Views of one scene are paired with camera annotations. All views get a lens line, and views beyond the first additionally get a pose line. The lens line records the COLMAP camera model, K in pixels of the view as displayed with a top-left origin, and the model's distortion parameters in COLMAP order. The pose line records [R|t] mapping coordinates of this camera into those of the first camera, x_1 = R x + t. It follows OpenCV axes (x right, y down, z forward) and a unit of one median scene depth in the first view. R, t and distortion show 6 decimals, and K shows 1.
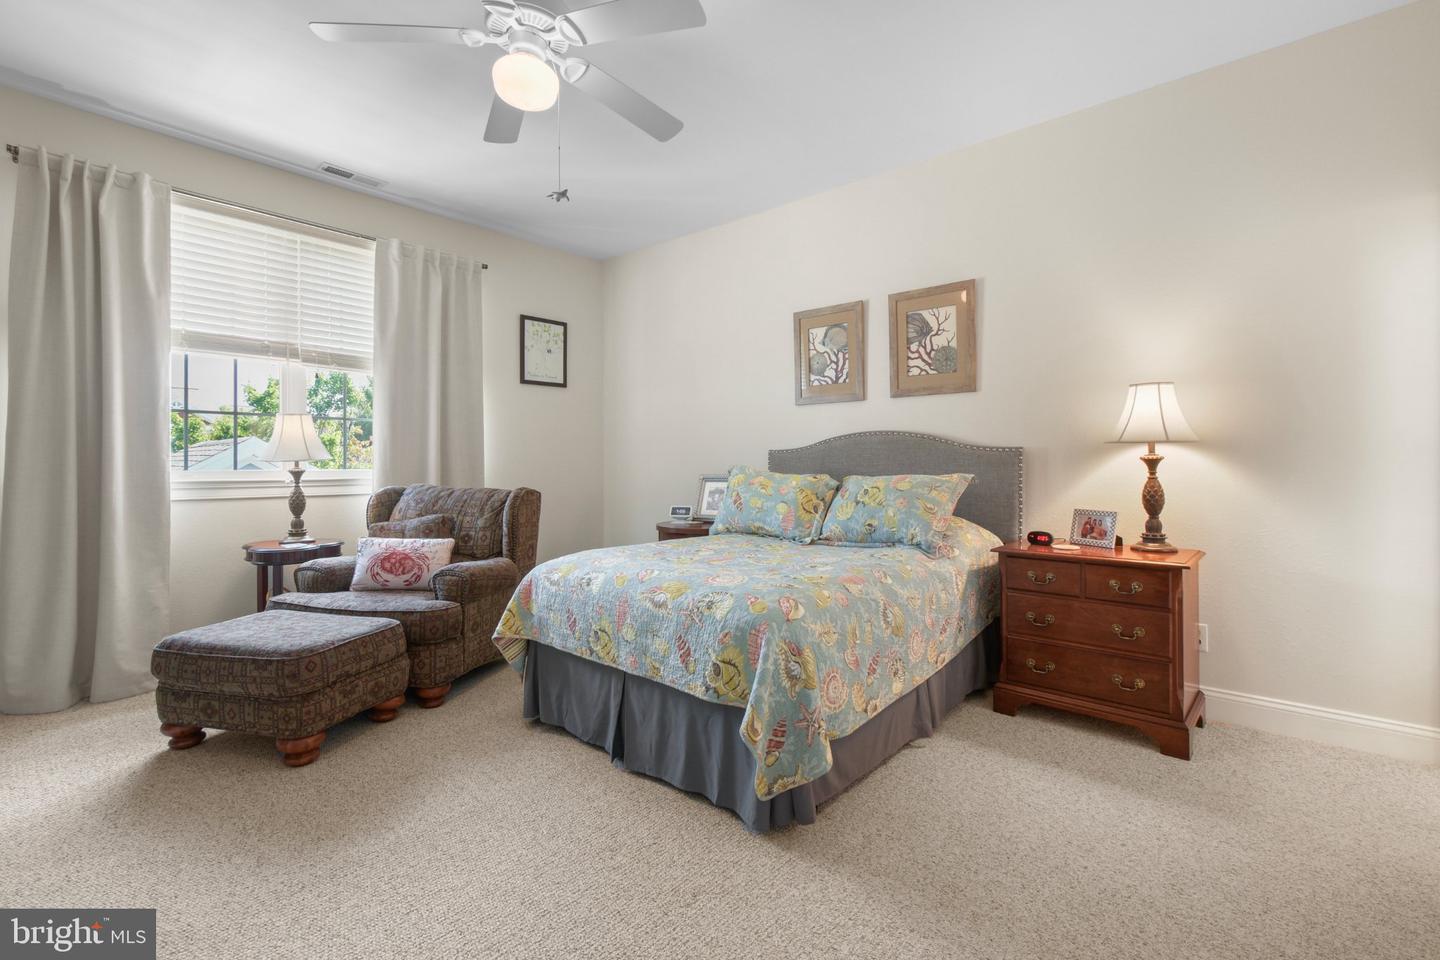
lens RADIAL K [[648.2, 0, 720.0], [0, 648.2, 480.0], [0, 0, 1]] dist [0.003659, 0.000174]
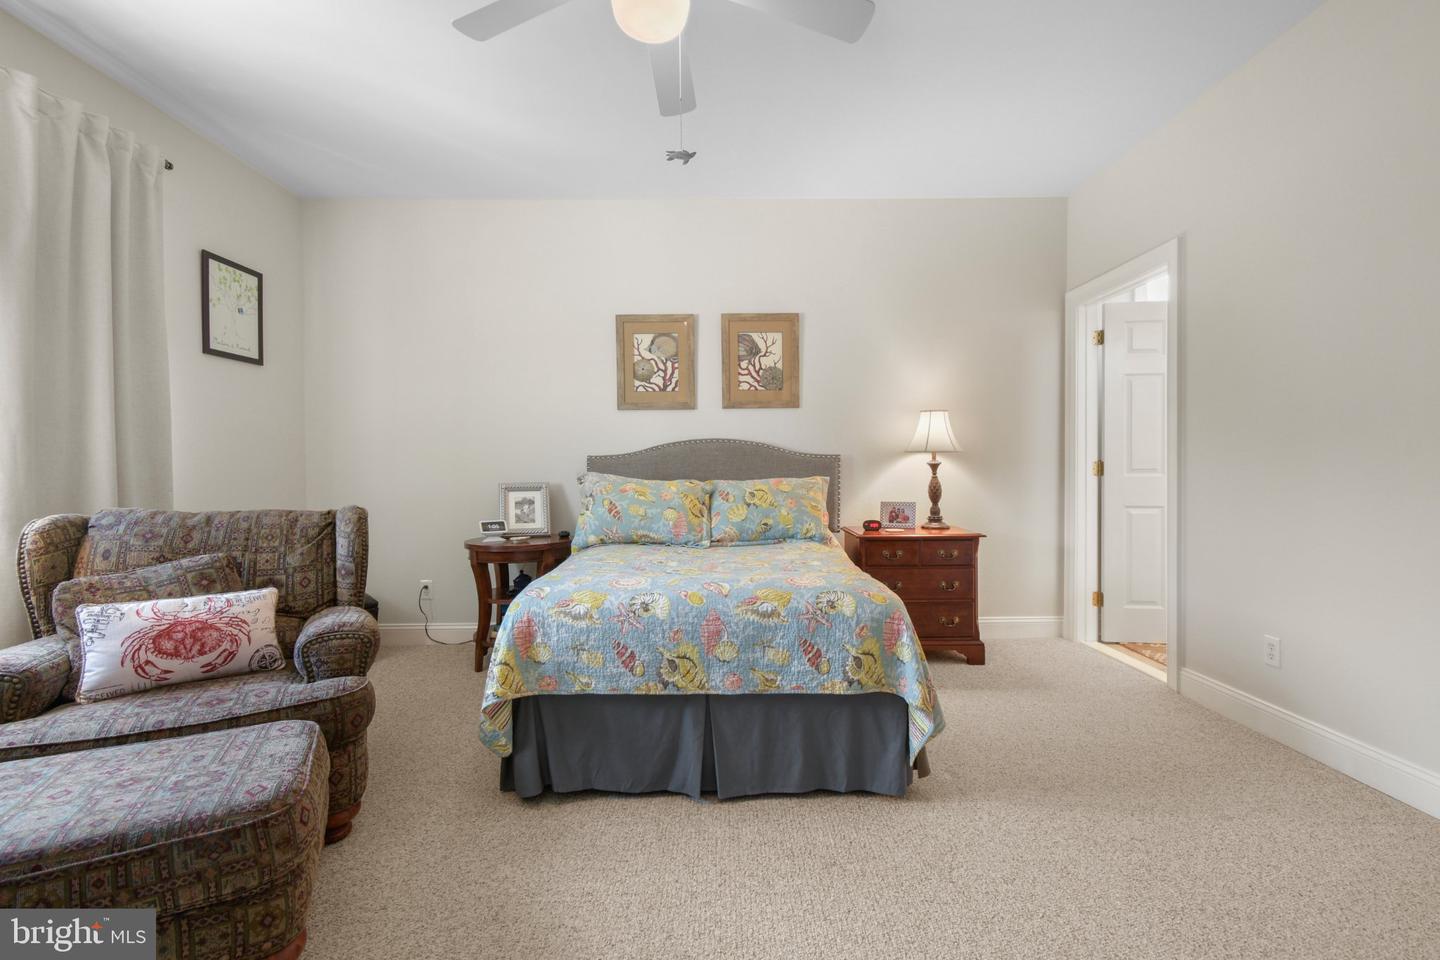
lens RADIAL K [[644.3, 0, 714.0], [0, 644.3, 492.2], [0, 0, 1]] dist [0.003108, -0.000195]
pose [[0.745144, -0.031049, 0.666181, -0.520274], [0.025635, 0.999511, 0.017911, -0.006319], [-0.666411, 0.003732, 0.745575, 0.220970]]
